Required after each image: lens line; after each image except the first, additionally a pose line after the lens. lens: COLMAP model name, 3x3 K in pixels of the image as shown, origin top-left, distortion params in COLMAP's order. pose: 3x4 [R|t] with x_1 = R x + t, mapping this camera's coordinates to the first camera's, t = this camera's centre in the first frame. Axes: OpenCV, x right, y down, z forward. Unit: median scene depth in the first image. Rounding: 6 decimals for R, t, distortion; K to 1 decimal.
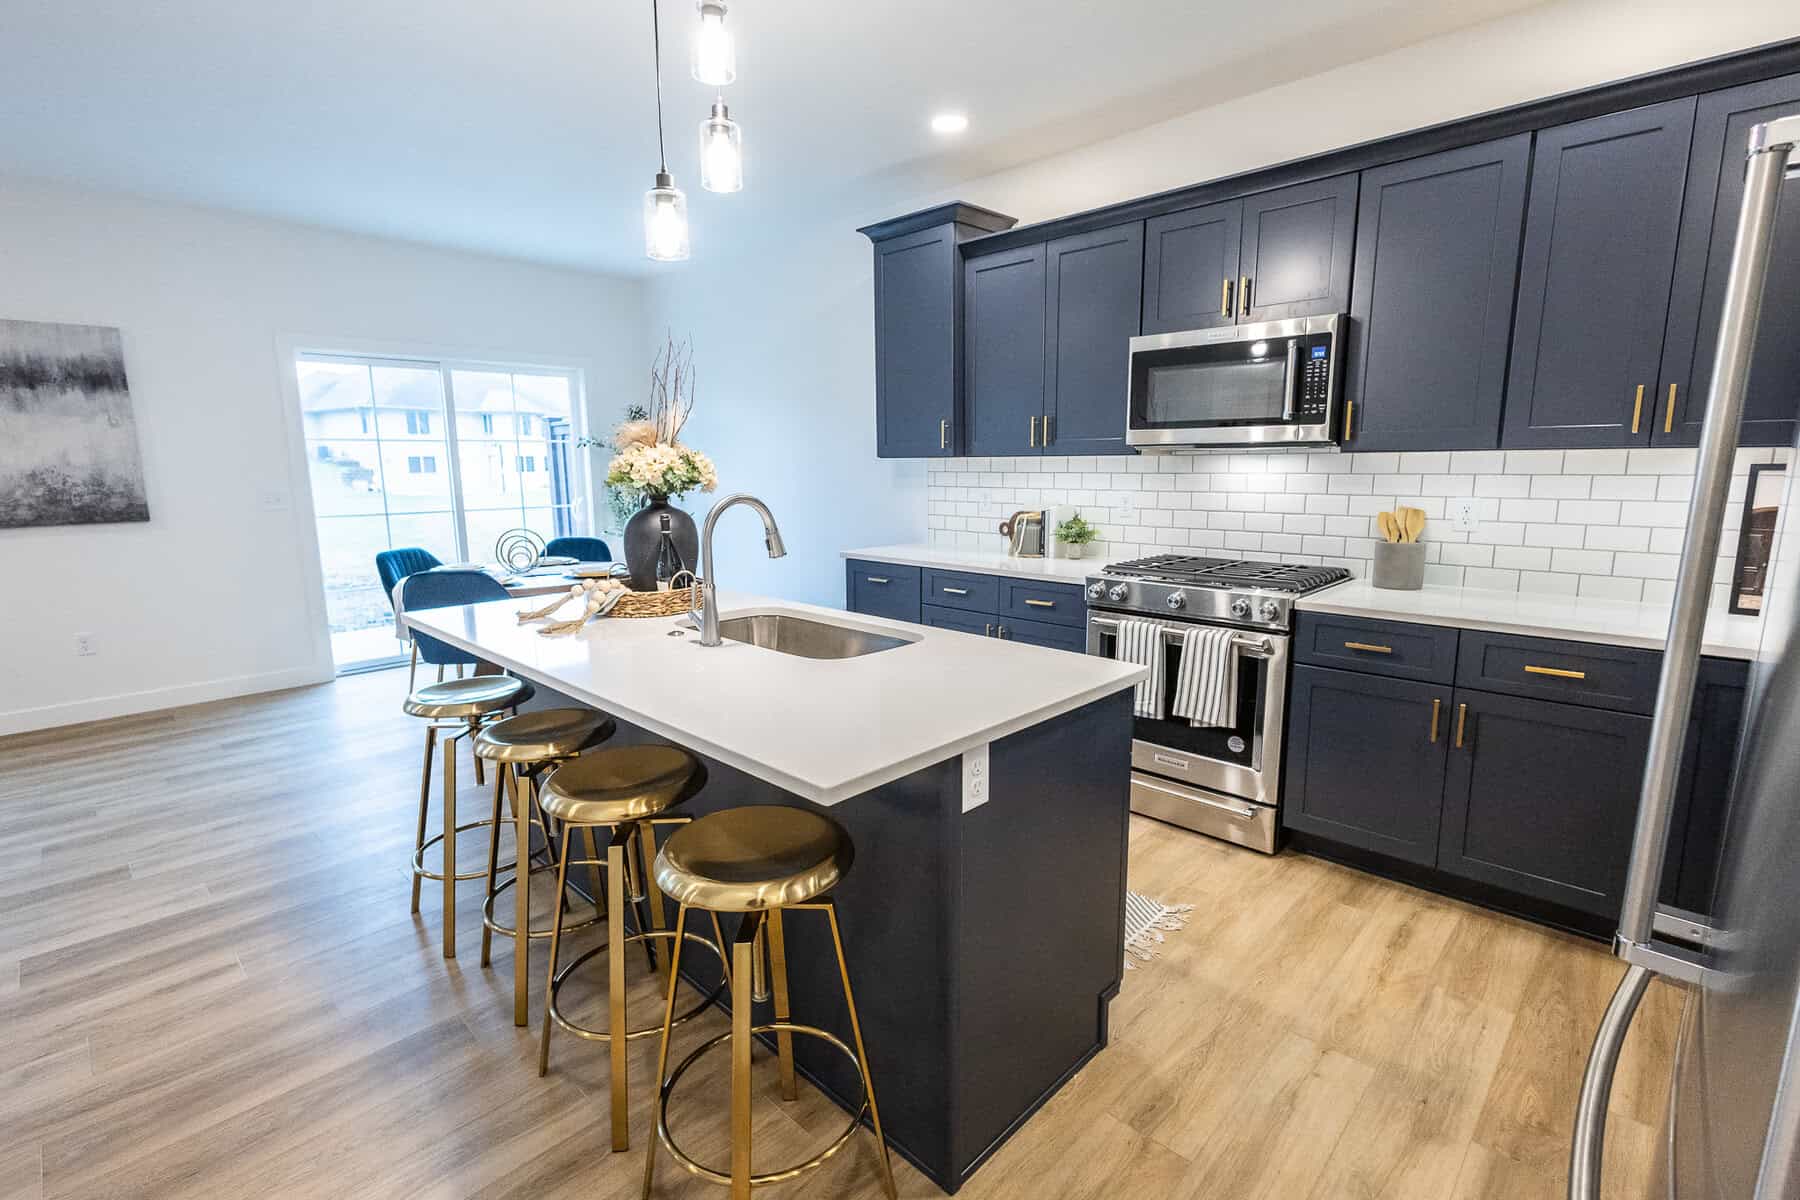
lens RADIAL K [[823.7, 0, 900.8], [0, 823.7, 601.7], [0, 0, 1]] dist [-0.000144, 0.000135]
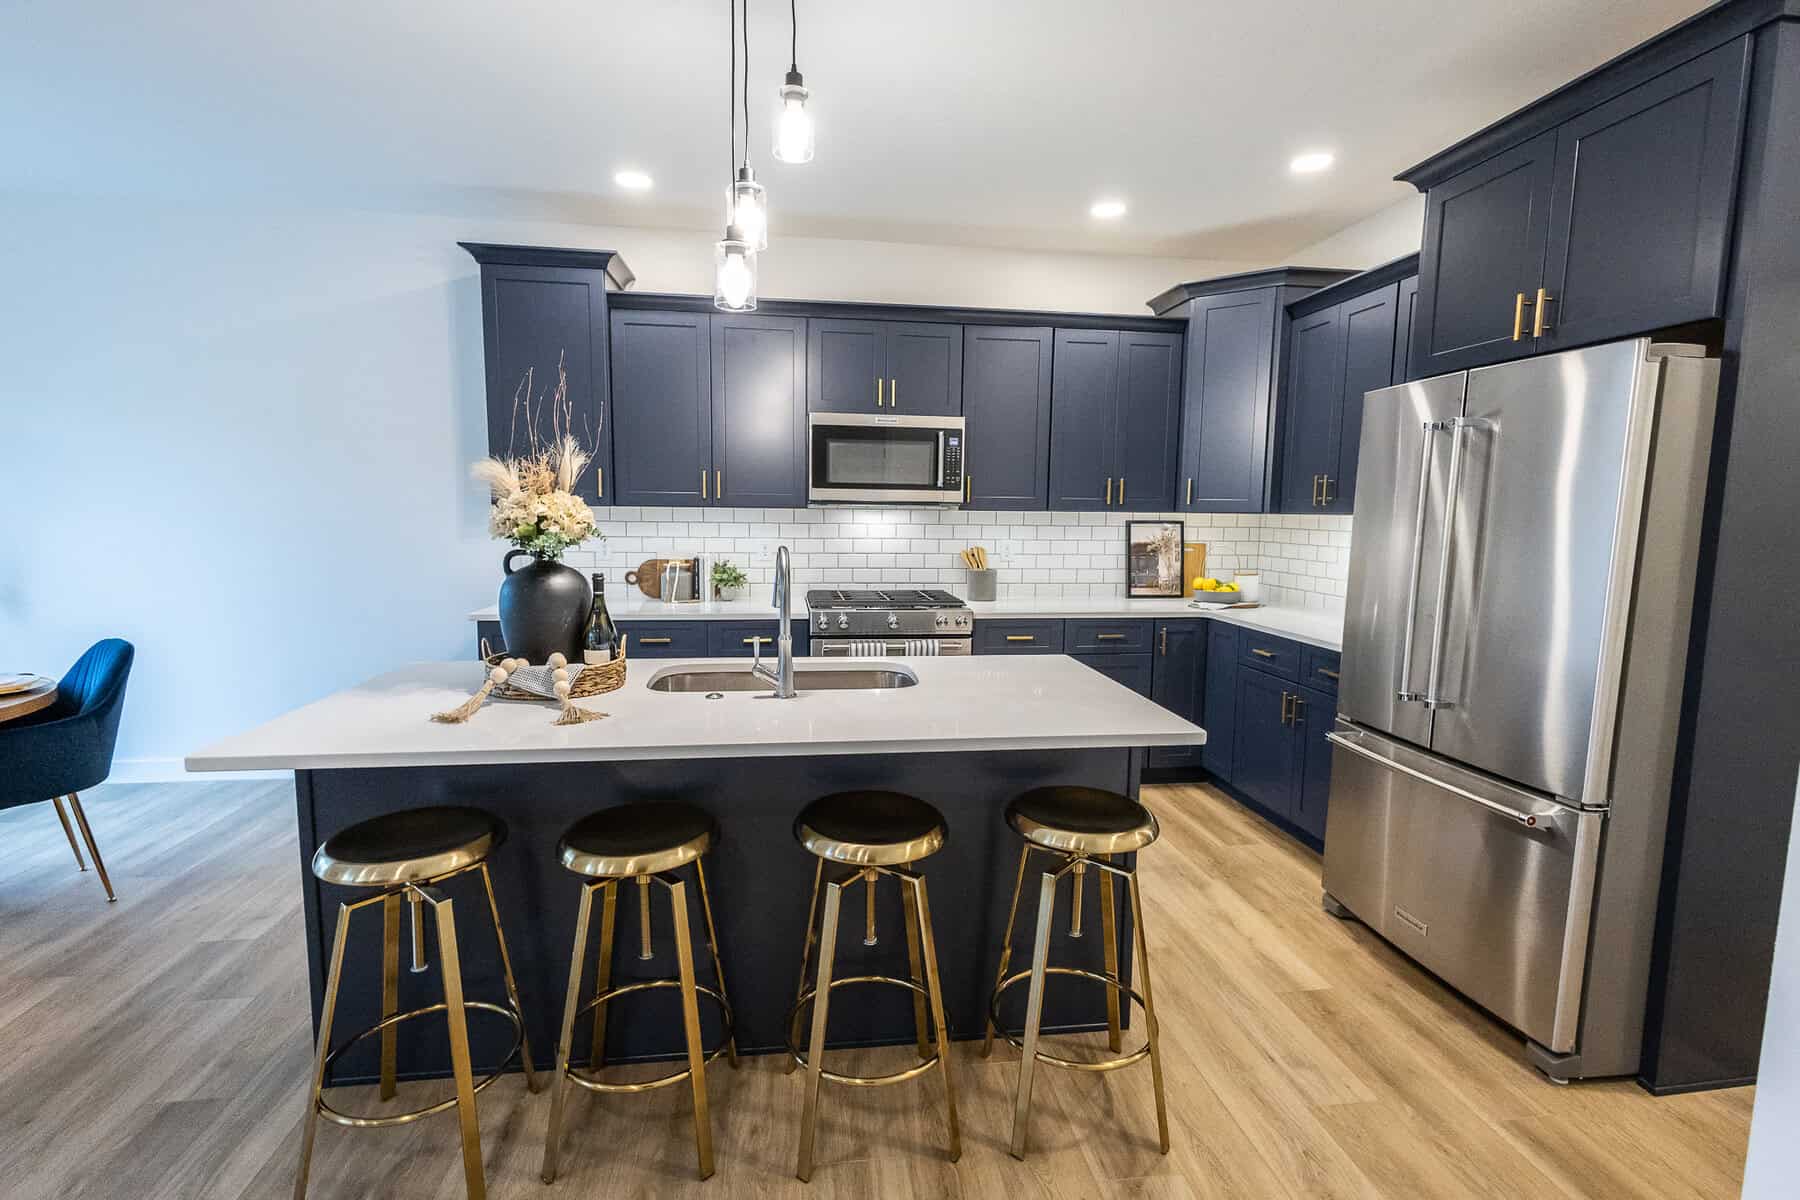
lens RADIAL K [[823.7, 0, 901.2], [0, 823.7, 602.8], [0, 0, 1]] dist [-0.000144, 0.000135]
pose [[0.620376, -0.074134, 0.780793, -0.639107], [0.114835, 0.993380, 0.003076, -0.033487], [-0.775852, 0.087755, 0.624782, 0.176065]]
